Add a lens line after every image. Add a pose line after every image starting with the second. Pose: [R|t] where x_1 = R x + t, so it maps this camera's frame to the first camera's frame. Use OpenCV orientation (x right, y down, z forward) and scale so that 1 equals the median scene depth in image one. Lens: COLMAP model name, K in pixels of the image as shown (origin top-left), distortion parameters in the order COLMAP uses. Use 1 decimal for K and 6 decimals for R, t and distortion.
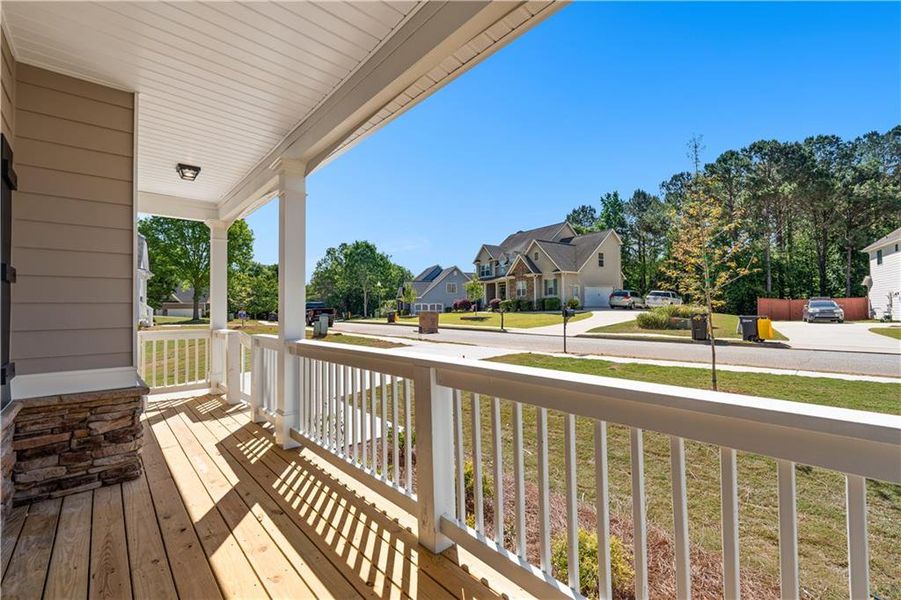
lens RADIAL K [[396.9, 0, 452.5], [0, 396.9, 294.5], [0, 0, 1]] dist [0.000012, 0.000569]
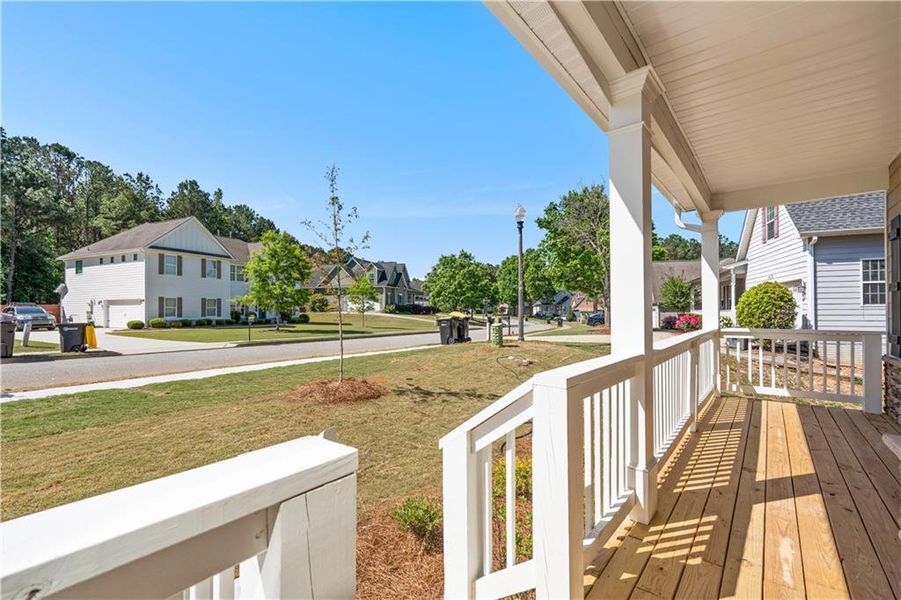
lens RADIAL K [[396.9, 0, 452.5], [0, 396.9, 294.5], [0, 0, 1]] dist [0.000012, 0.000569]
pose [[-0.171647, 0.052152, 0.983777, -0.148007], [-0.032861, 0.997739, -0.058626, 0.009651], [-0.984610, -0.042390, -0.169545, 0.206334]]
